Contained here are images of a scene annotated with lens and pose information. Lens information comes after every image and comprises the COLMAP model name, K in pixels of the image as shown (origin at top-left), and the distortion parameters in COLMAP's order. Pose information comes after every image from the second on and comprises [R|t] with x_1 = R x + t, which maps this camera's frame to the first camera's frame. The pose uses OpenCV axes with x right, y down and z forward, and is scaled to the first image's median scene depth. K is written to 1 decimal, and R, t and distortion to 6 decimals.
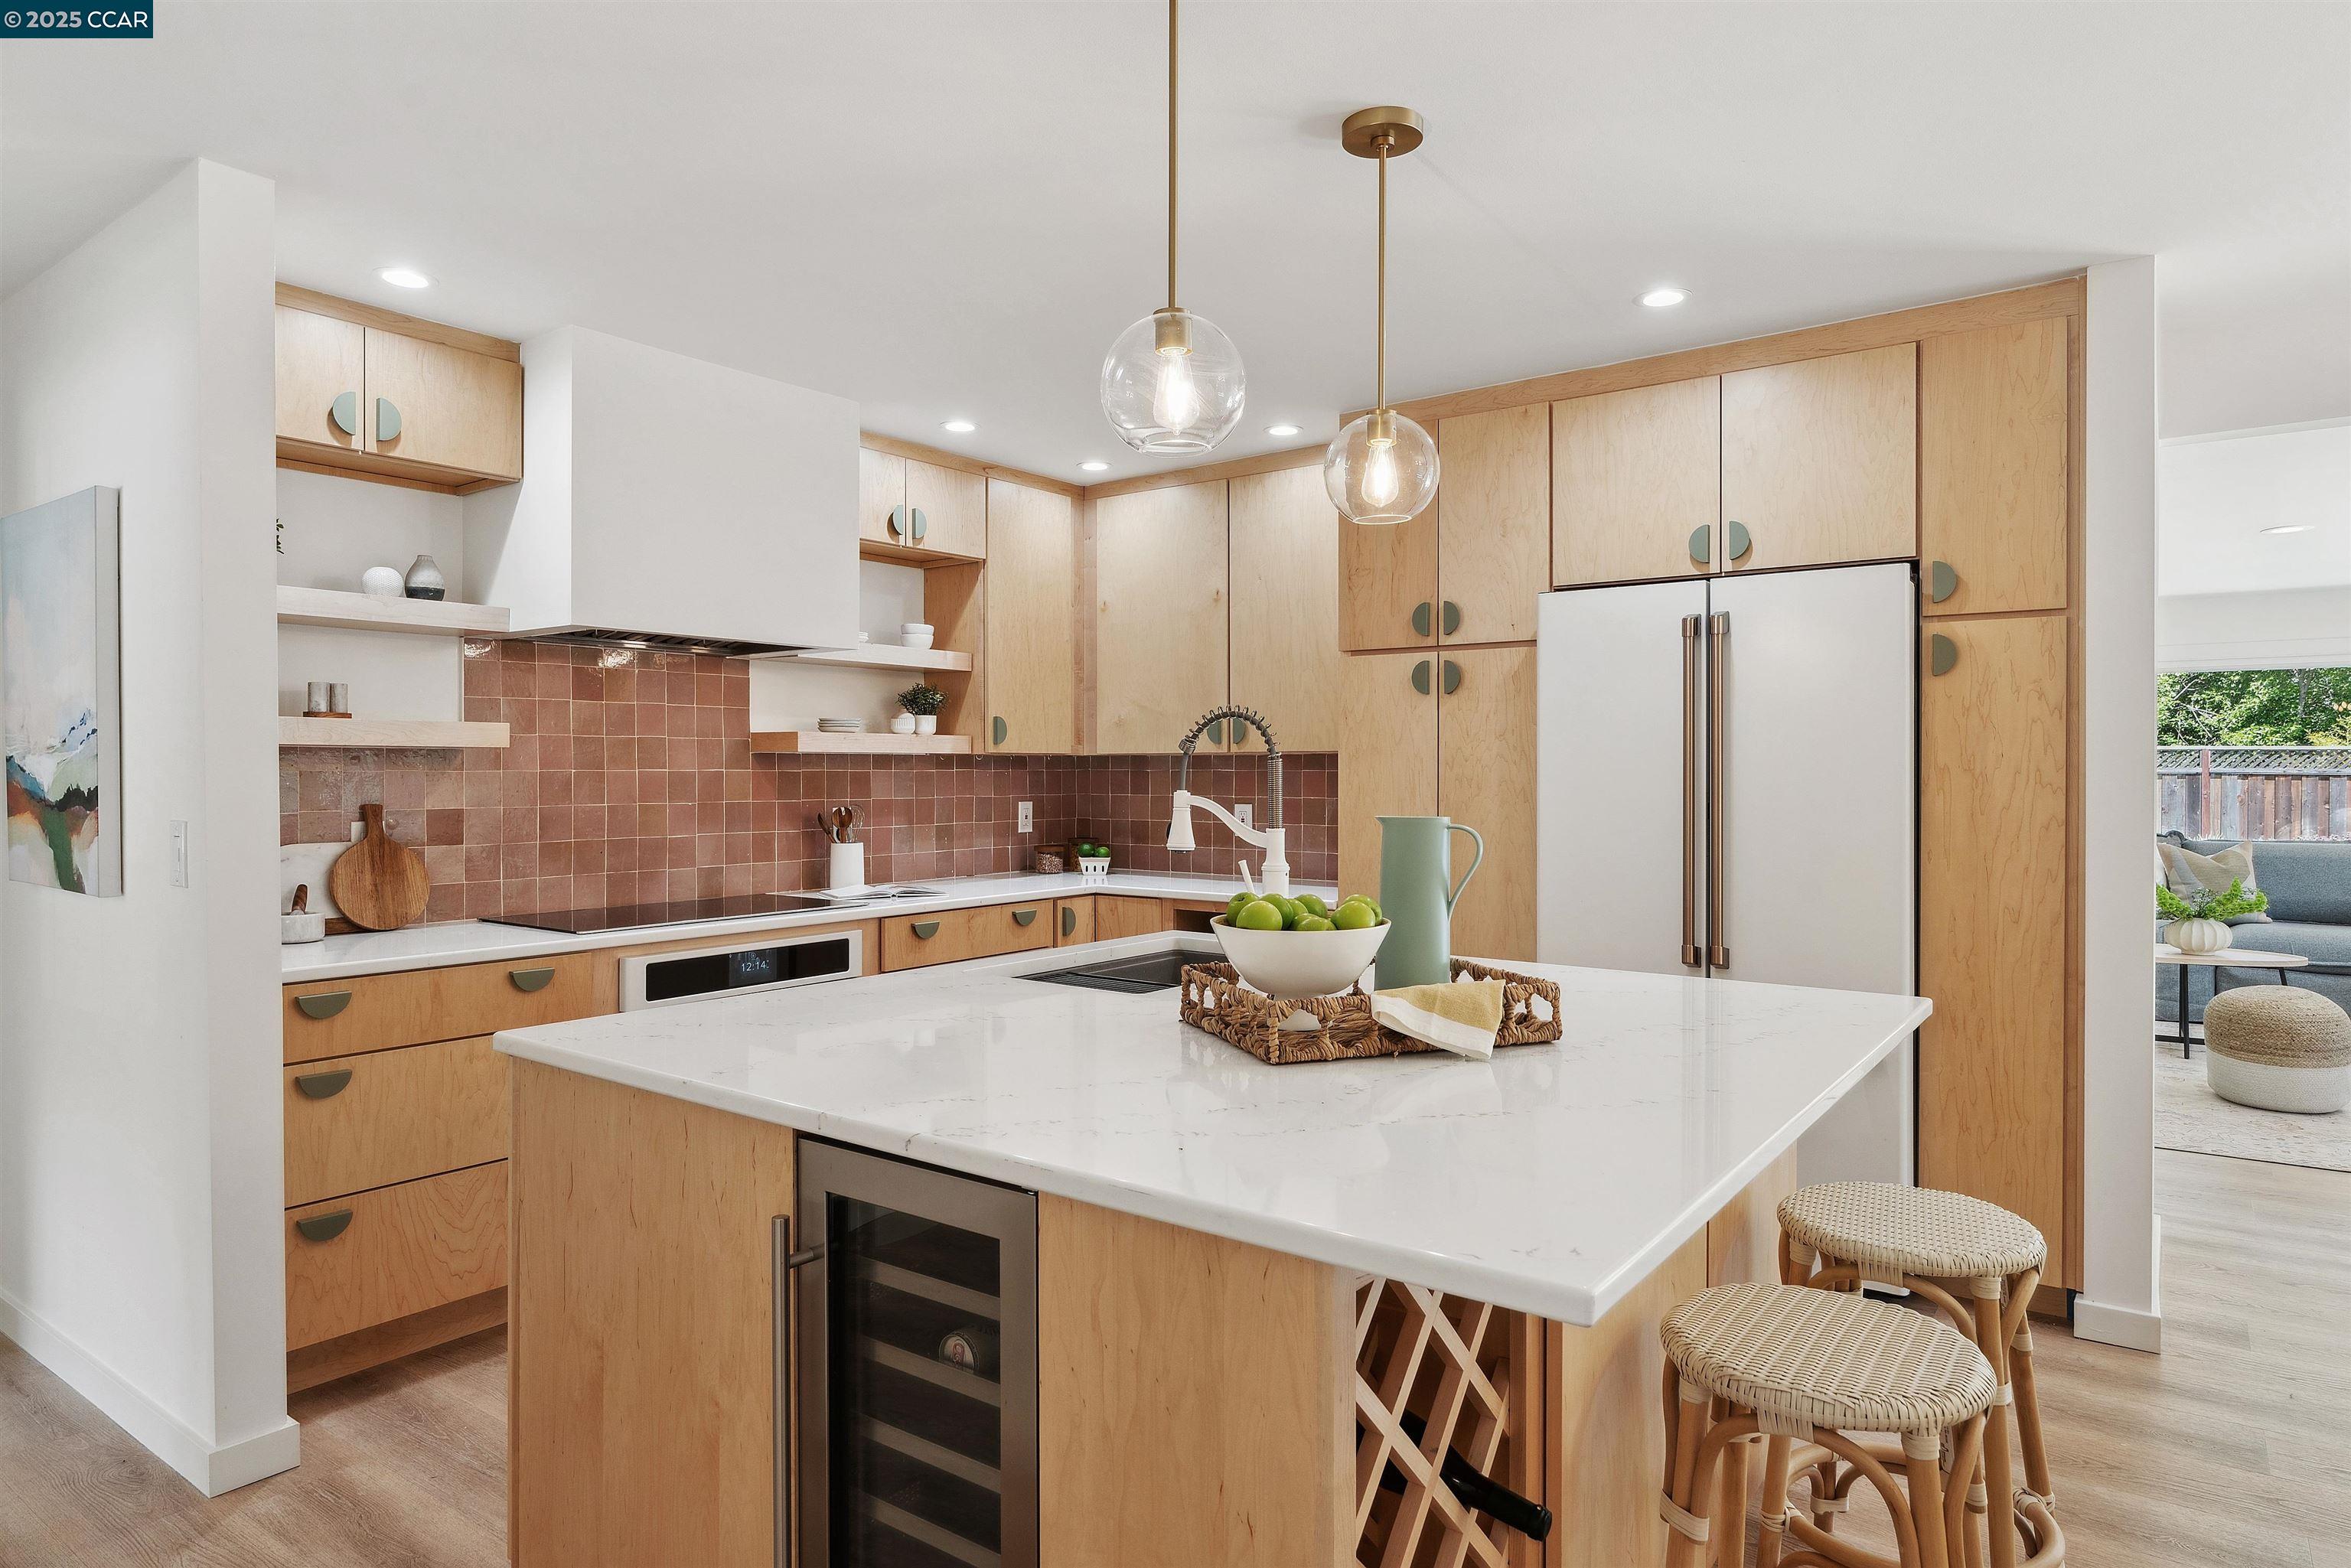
lens RADIAL K [[1394.4, 0, 1177.9], [0, 1394.4, 781.2], [0, 0, 1]] dist [-0.008594, 0.005436]
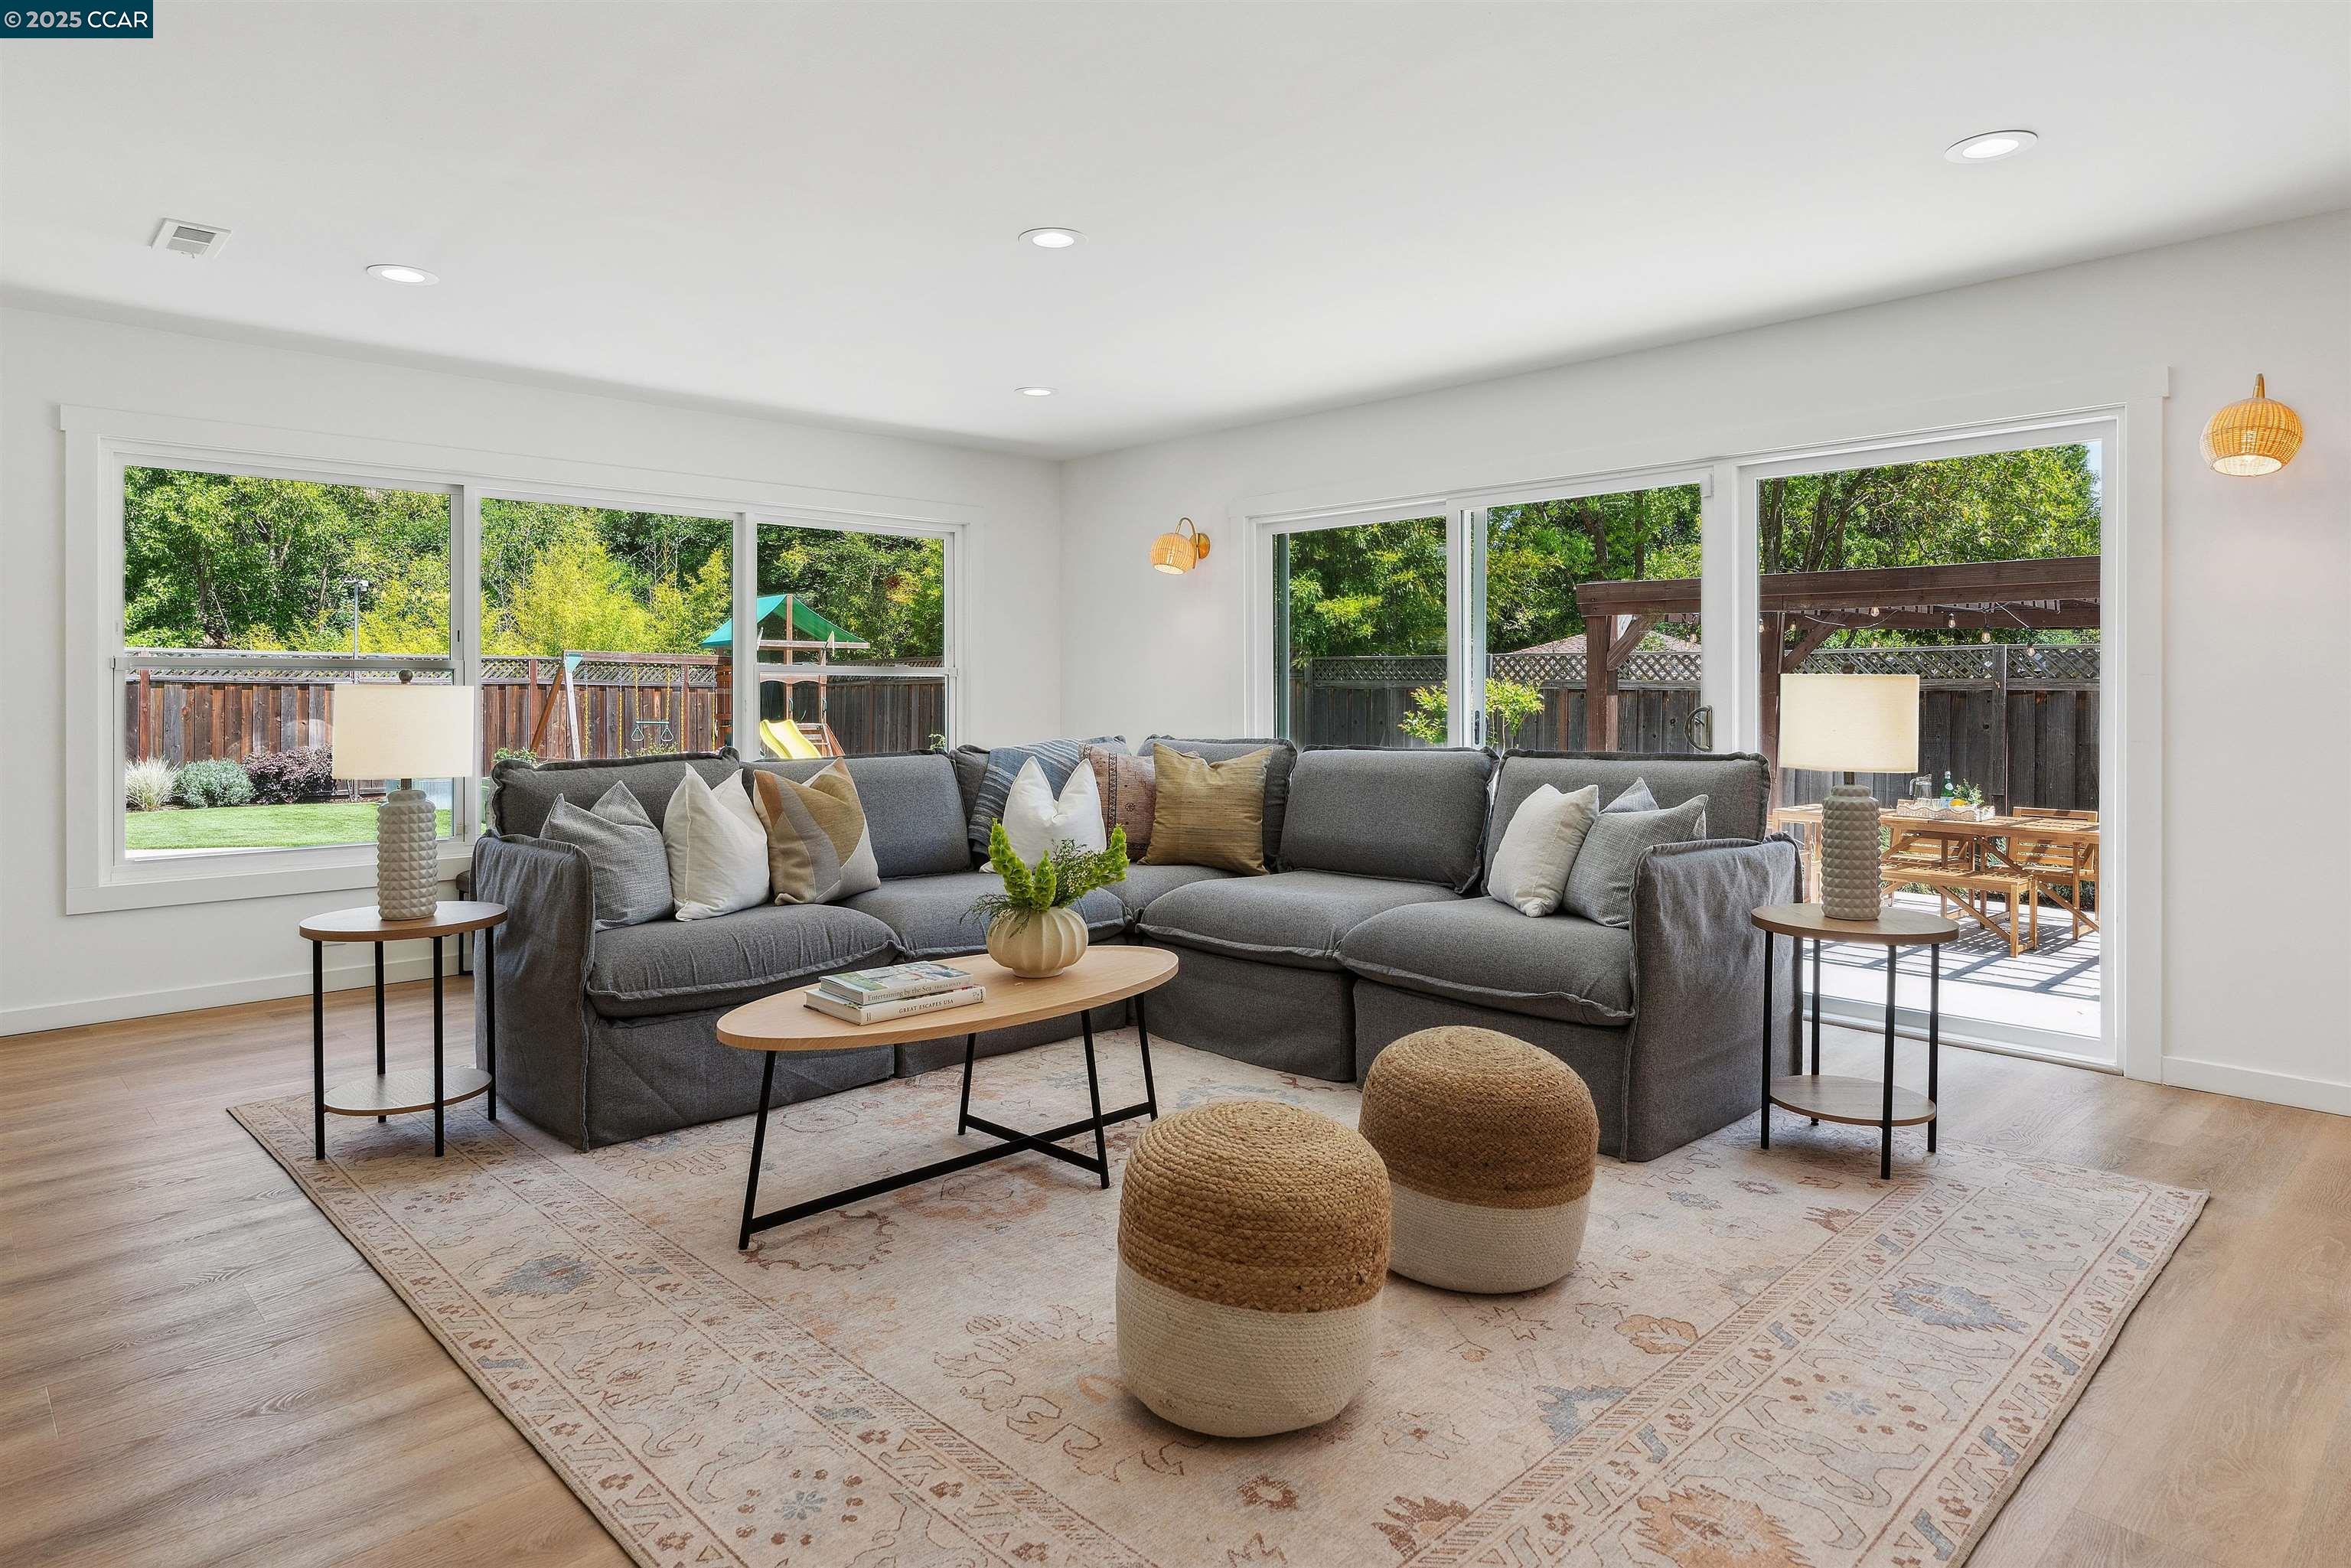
lens RADIAL K [[1363.9, 0, 1231.5], [0, 1363.9, 691.3], [0, 0, 1]] dist [-0.007534, 0.001402]
pose [[0.172646, -0.003162, 0.984979, 0.375196], [0.008867, 0.999959, 0.001656, 0.022296], [-0.984944, 0.008448, 0.172667, 1.237007]]
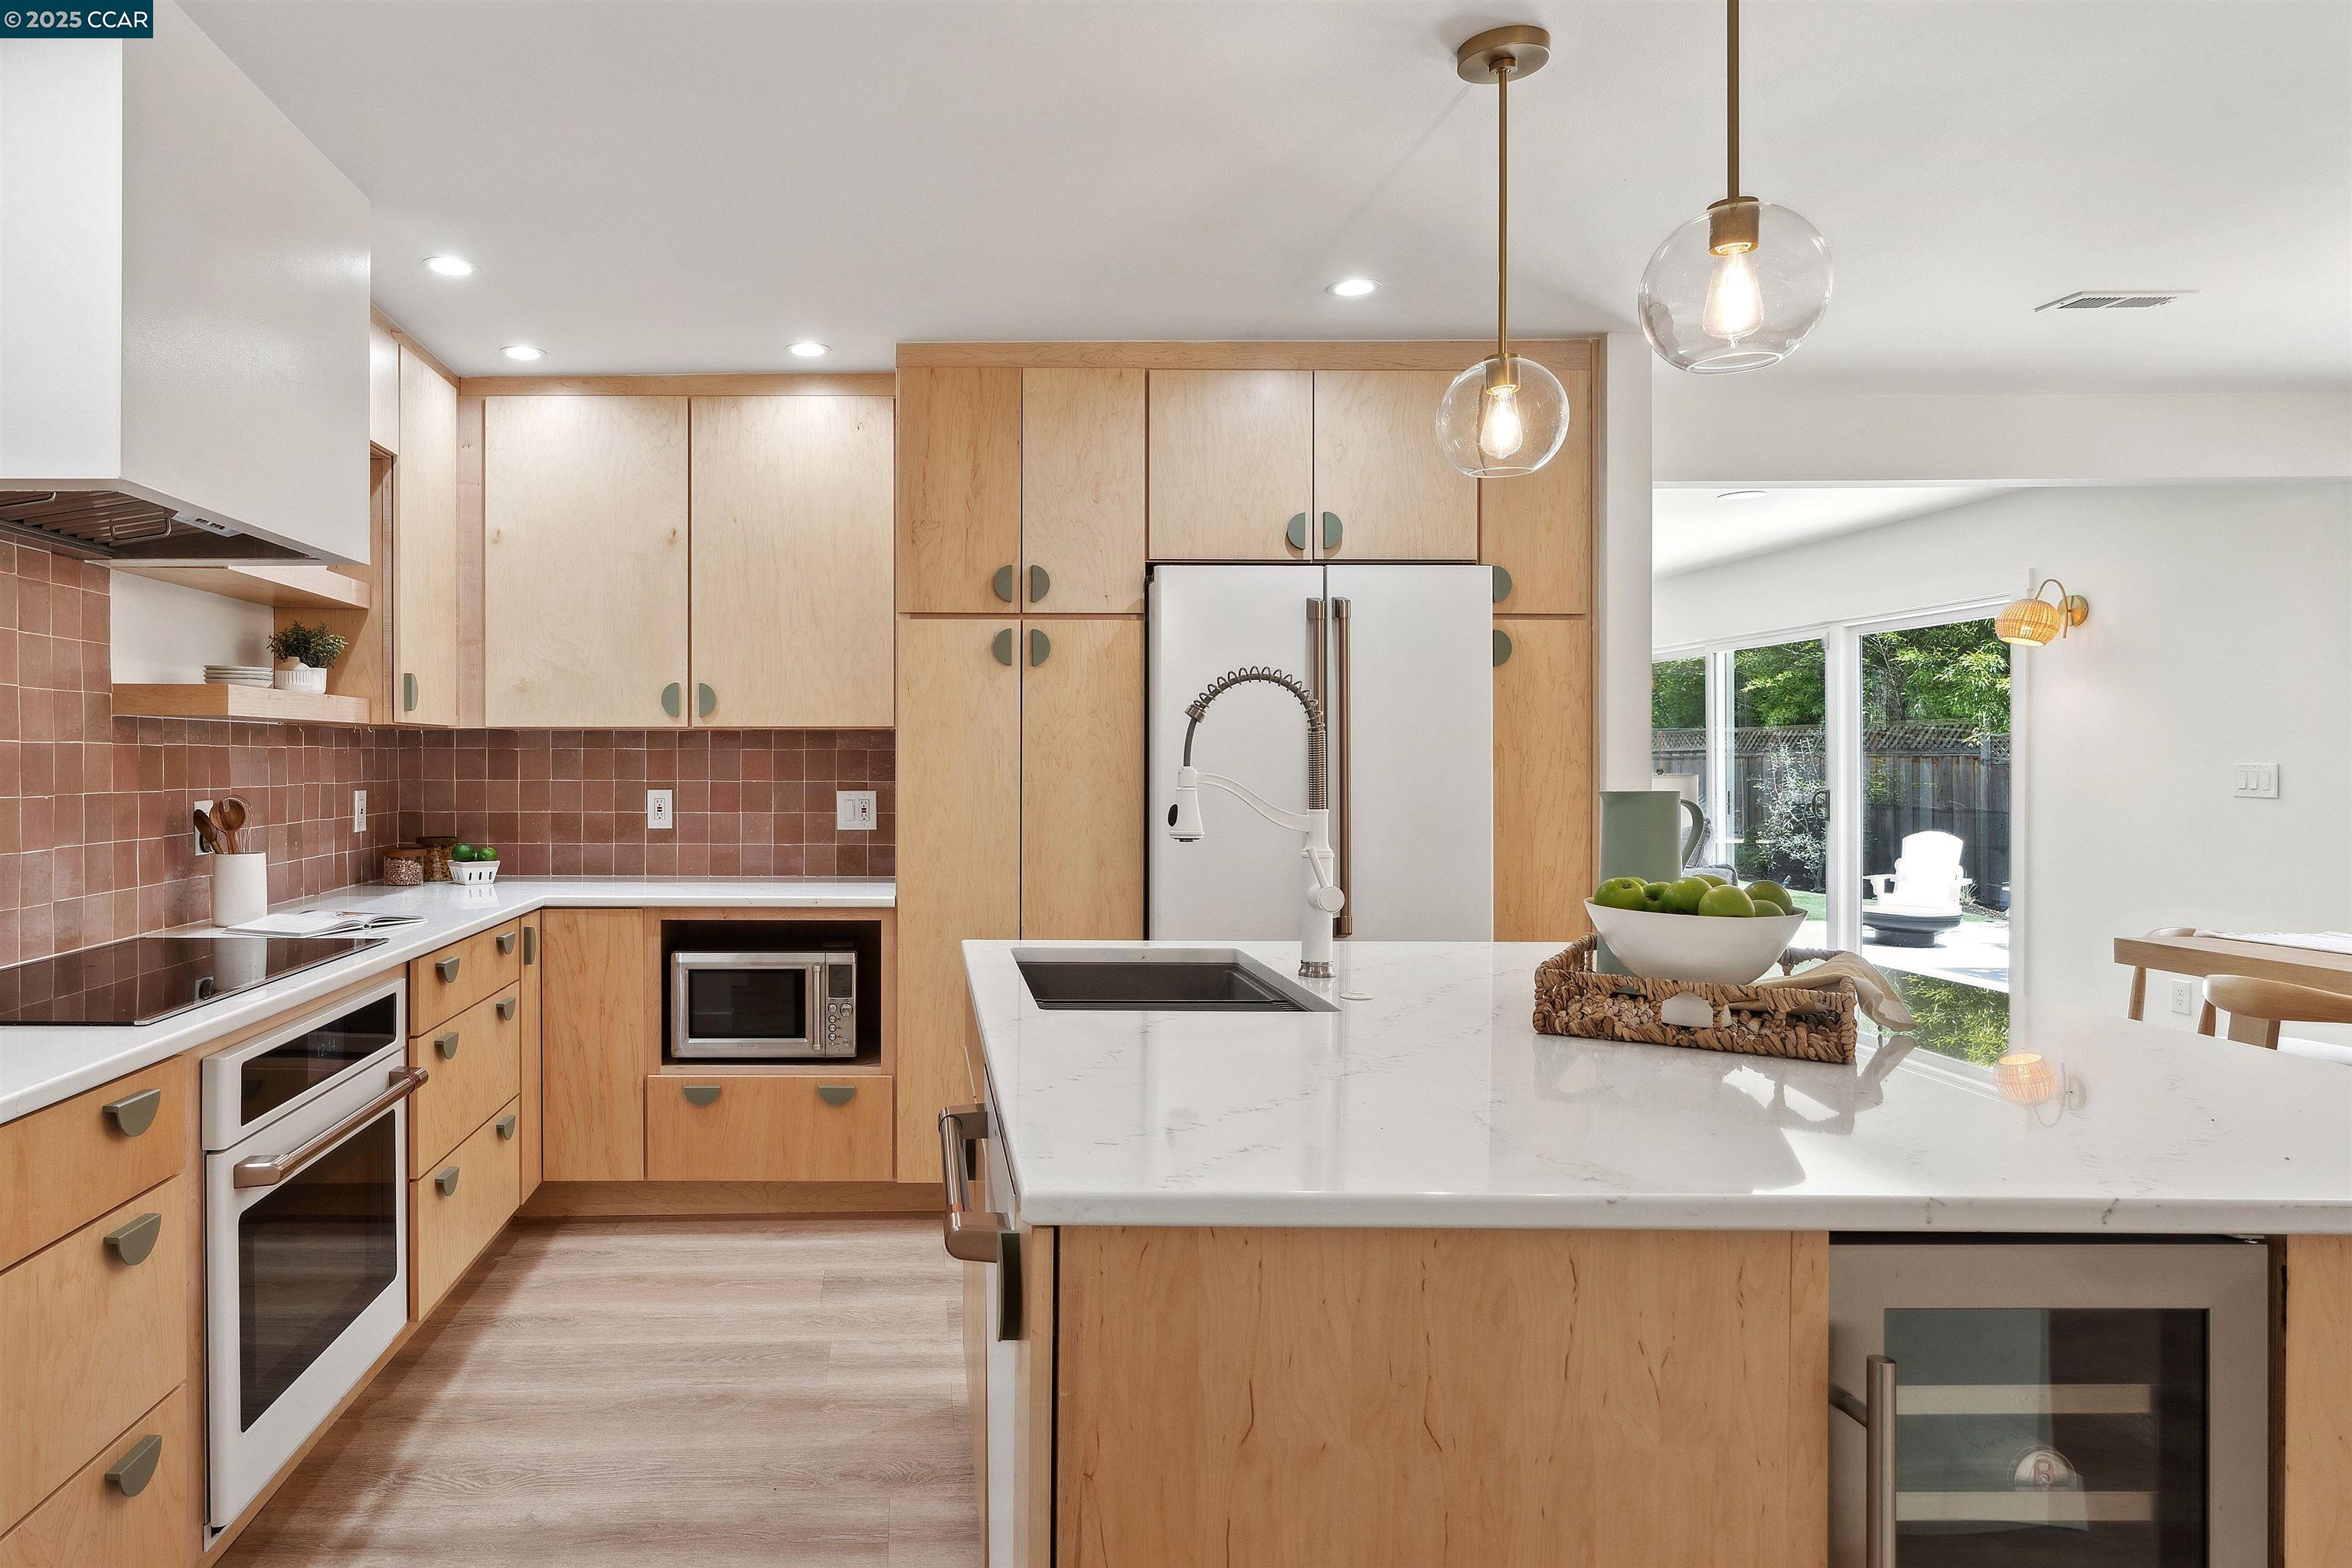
lens RADIAL K [[1418.7, 0, 1152.7], [0, 1418.7, 759.1], [0, 0, 1]] dist [-0.002616, -0.000130]
pose [[0.796285, 0.000079, 0.604921, -0.314428], [0.003064, 0.999987, -0.004163, 0.003542], [-0.604914, 0.005169, 0.796274, 0.202060]]
